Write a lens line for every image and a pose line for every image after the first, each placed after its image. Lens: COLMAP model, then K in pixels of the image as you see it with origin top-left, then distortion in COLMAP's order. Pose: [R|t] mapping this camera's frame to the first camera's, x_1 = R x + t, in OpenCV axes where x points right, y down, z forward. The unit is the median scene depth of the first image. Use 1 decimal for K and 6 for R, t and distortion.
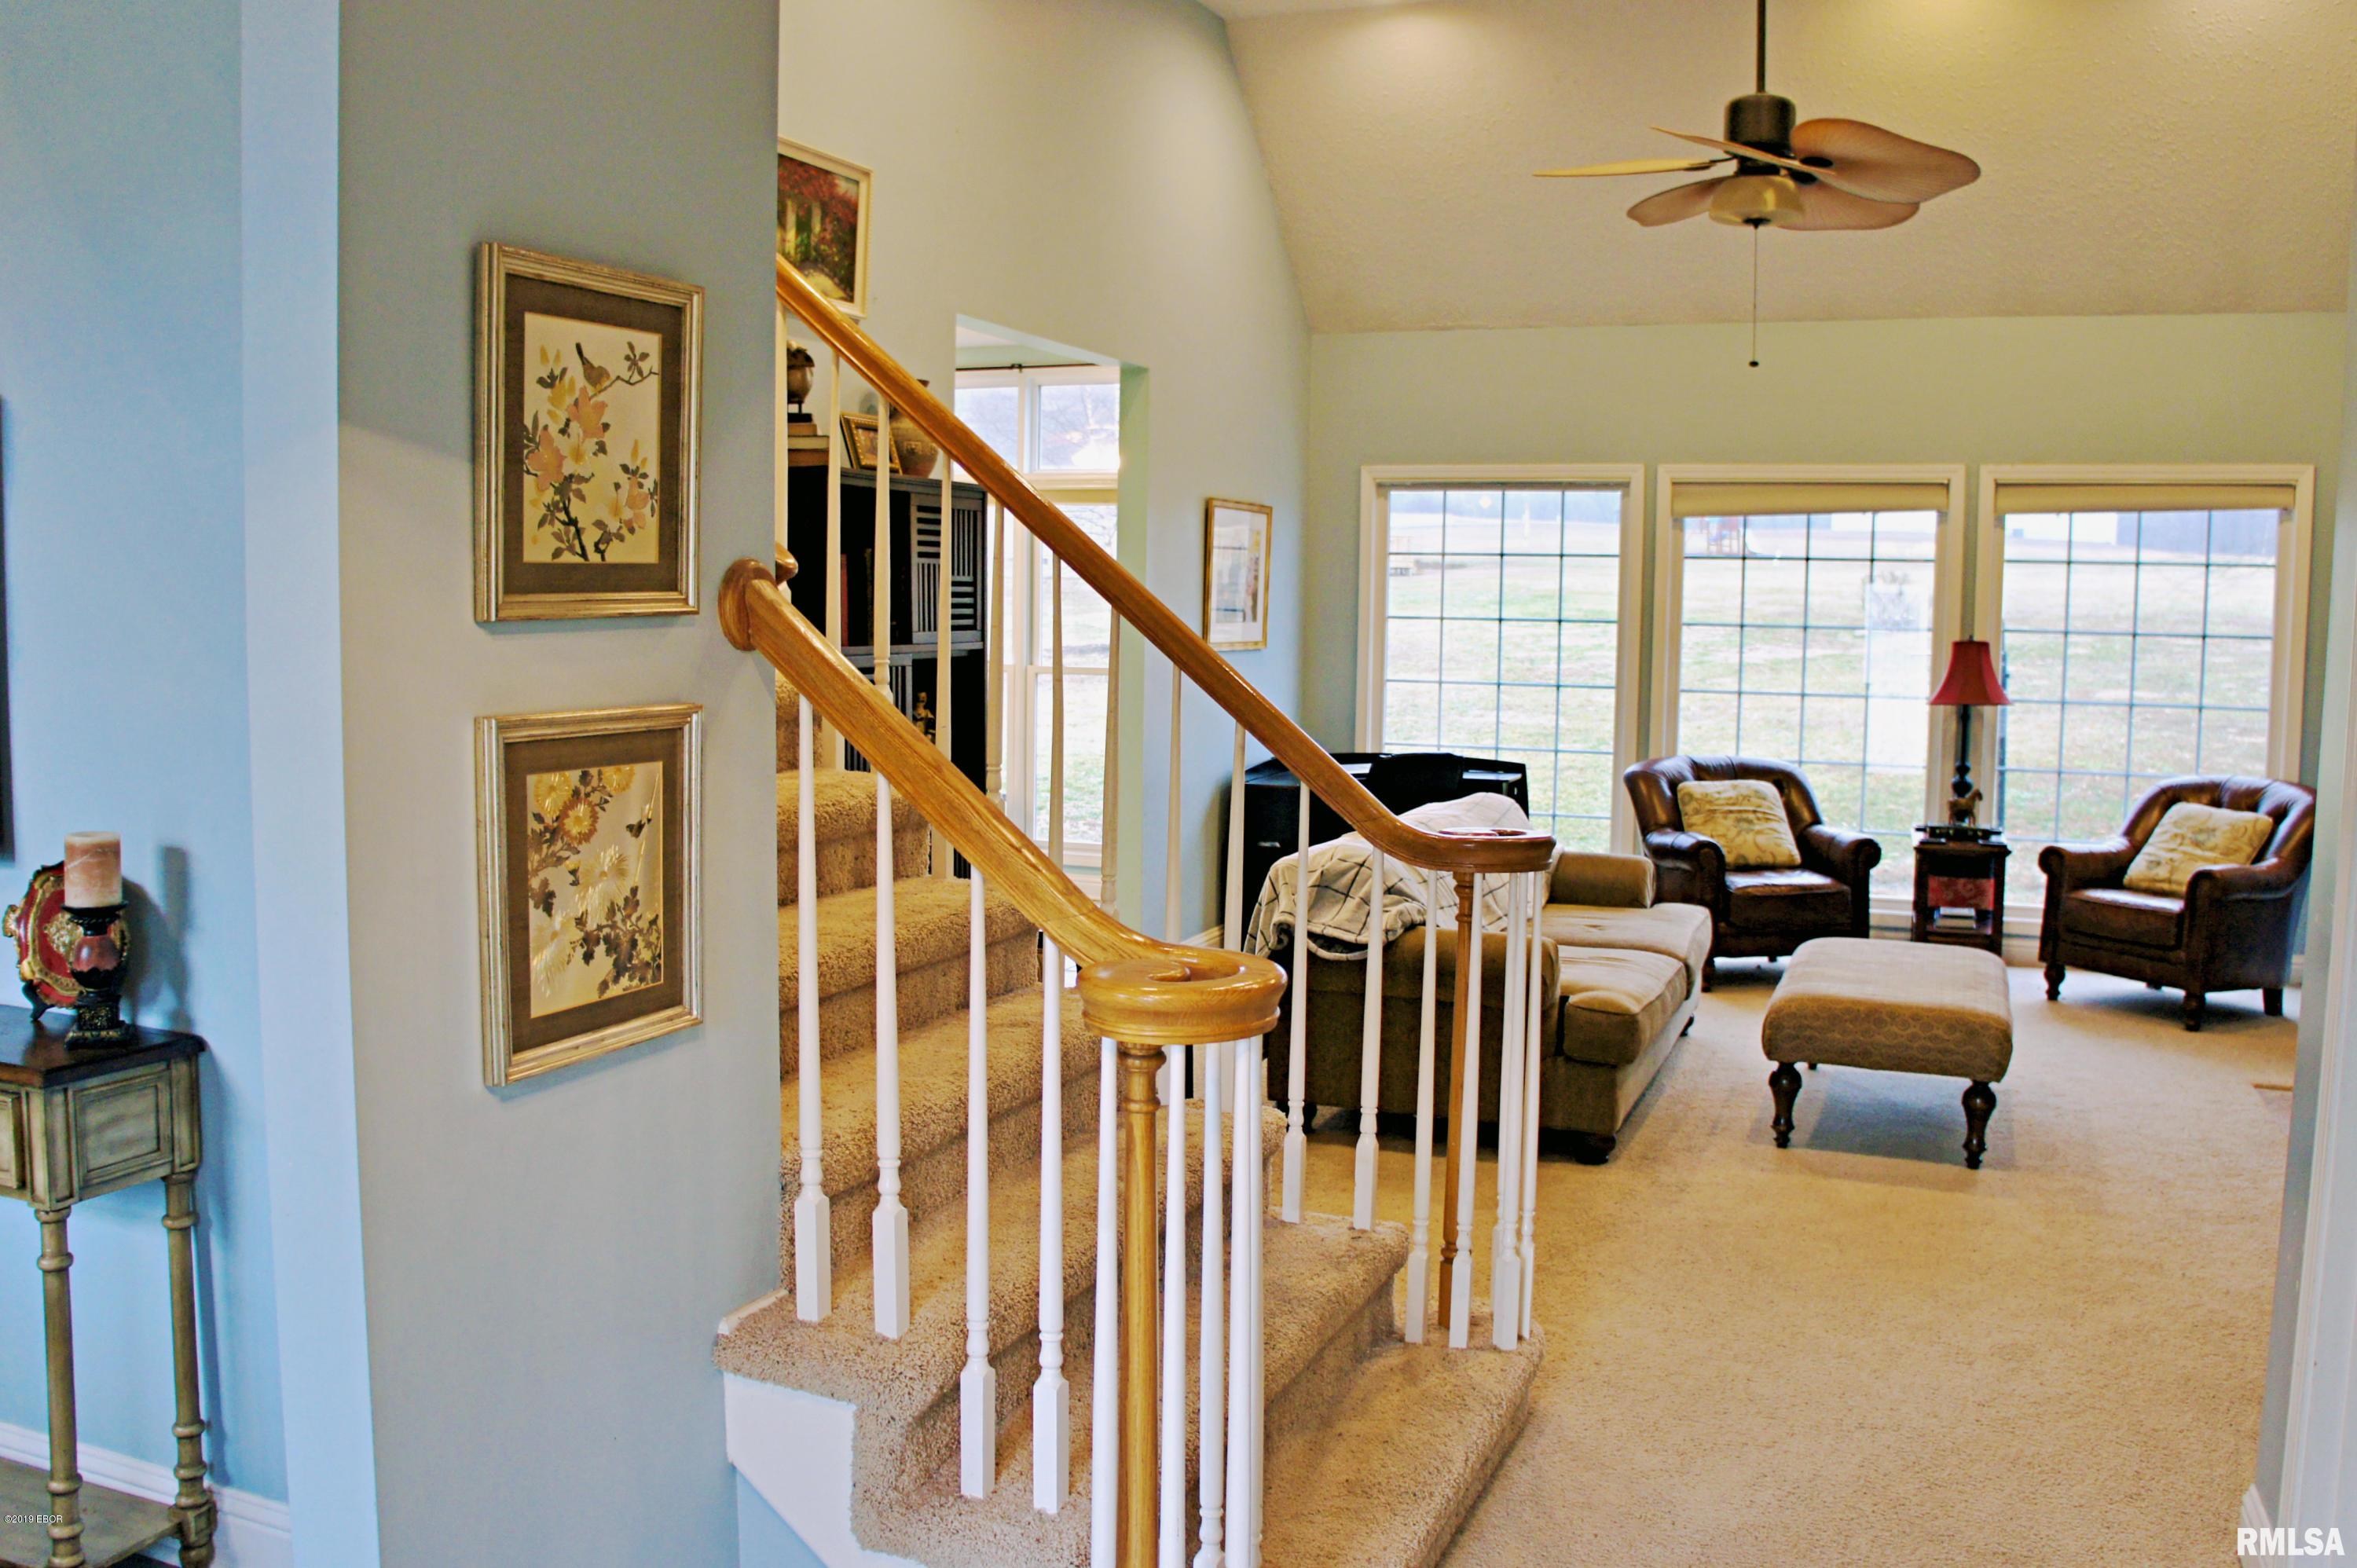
lens RADIAL K [[1967.8, 0, 1178.5], [0, 1967.8, 784.0], [0, 0, 1]] dist [-0.180708, 0.127618]
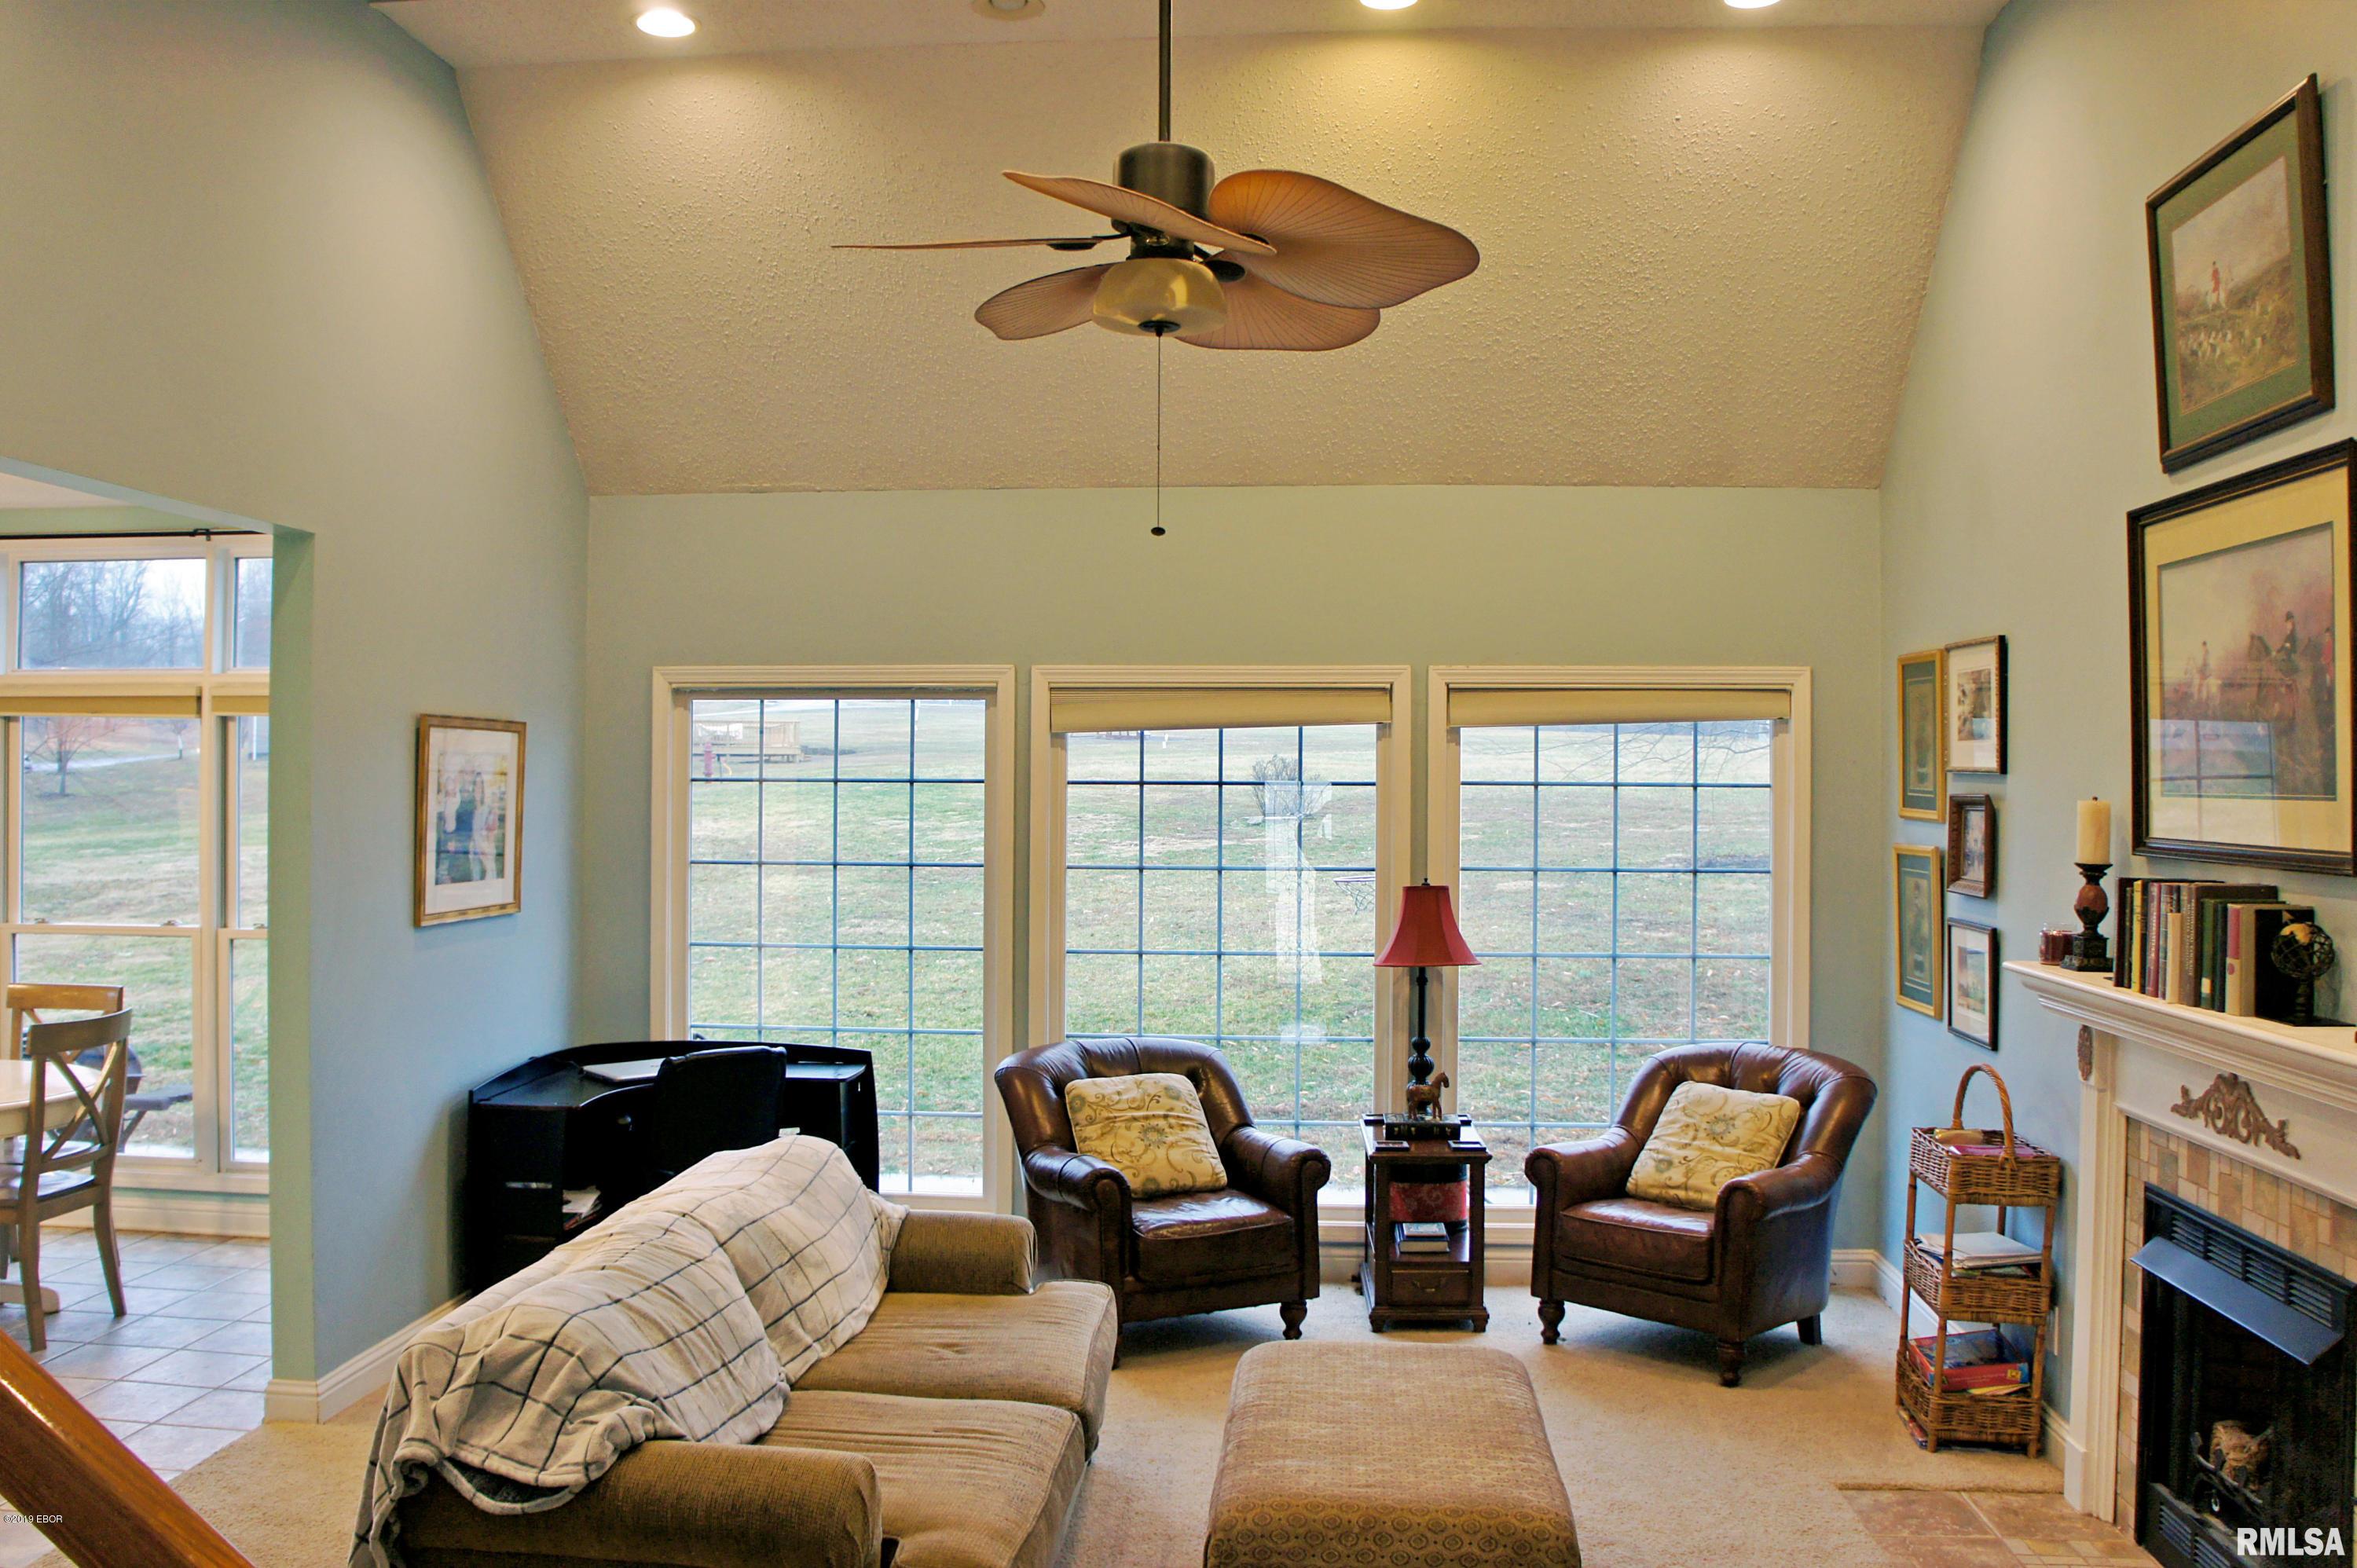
lens RADIAL K [[1957.6, 0, 1178.5], [0, 1957.6, 784.0], [0, 0, 1]] dist [-0.177190, 0.130626]
pose [[0.953576, -0.006316, 0.301087, 0.070659], [0.033913, 0.995673, -0.086522, -0.050377], [-0.299237, 0.092716, 0.949664, 0.253689]]
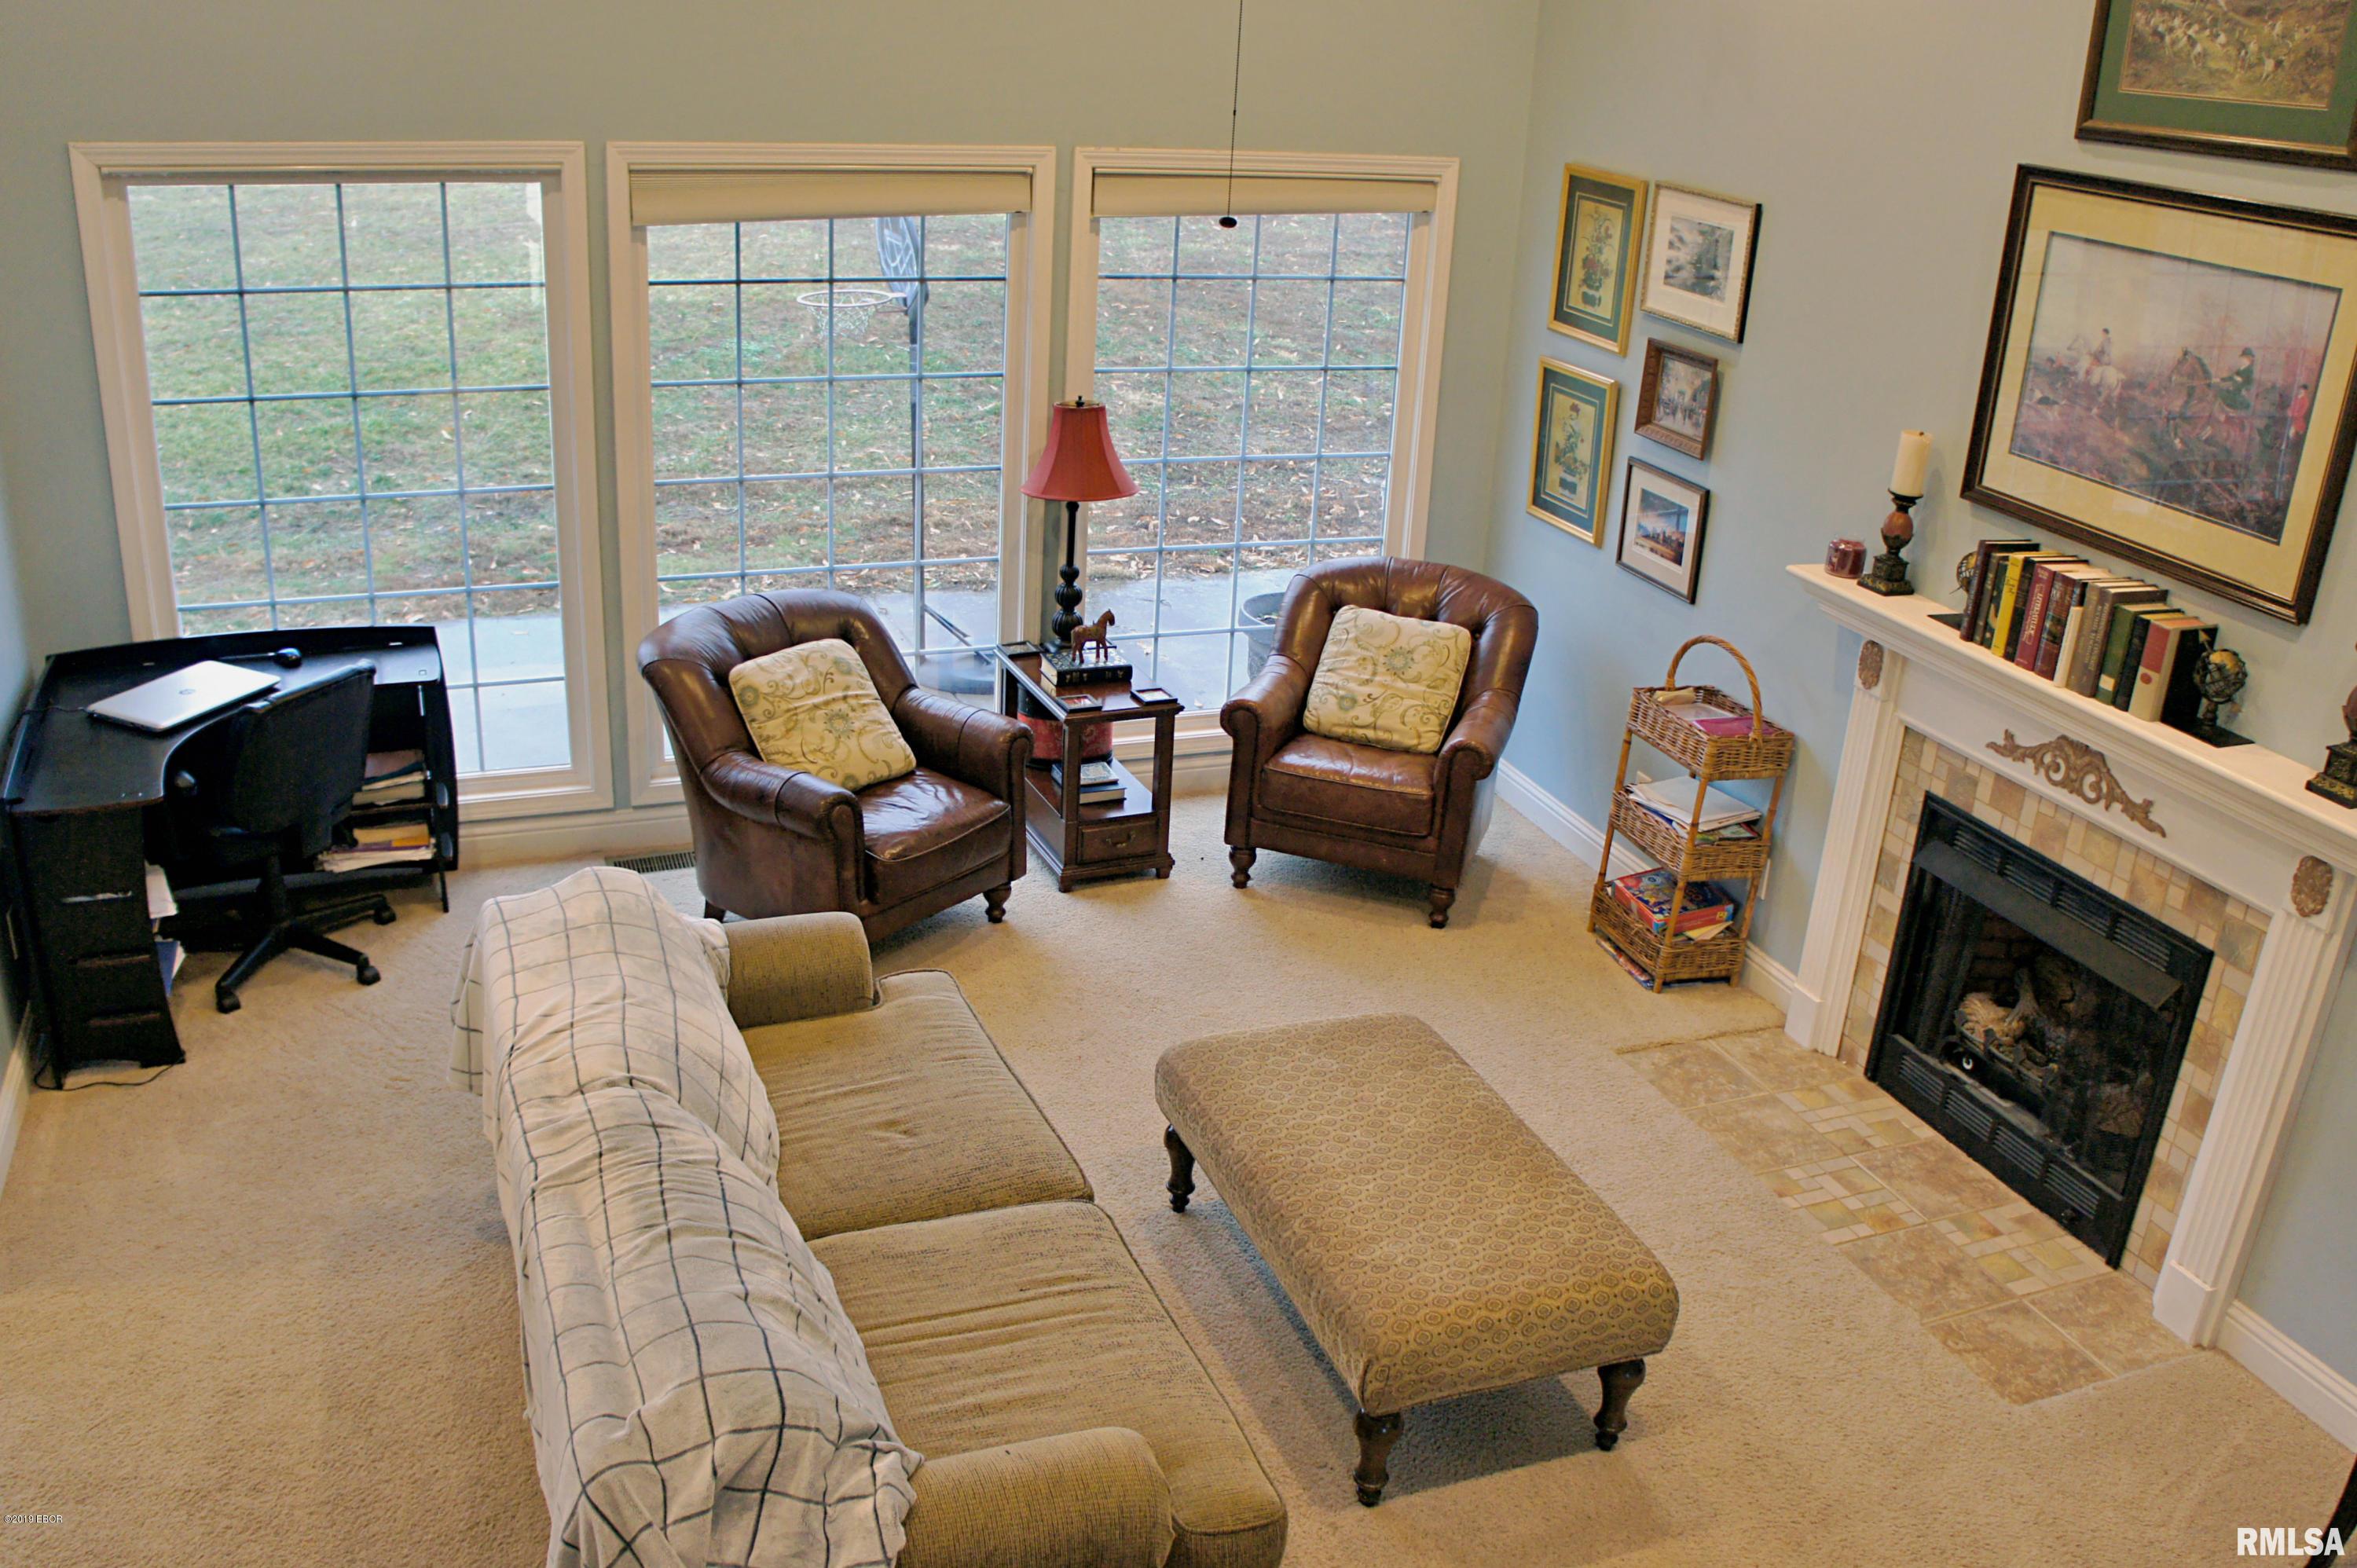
lens RADIAL K [[1967.8, 0, 1178.5], [0, 1967.8, 784.0], [0, 0, 1]] dist [-0.180708, 0.127618]
pose [[0.722951, -0.235913, 0.649374, -0.073194], [0.017756, 0.945931, 0.323882, -0.179184], [-0.690671, -0.222621, 0.688051, 0.438666]]
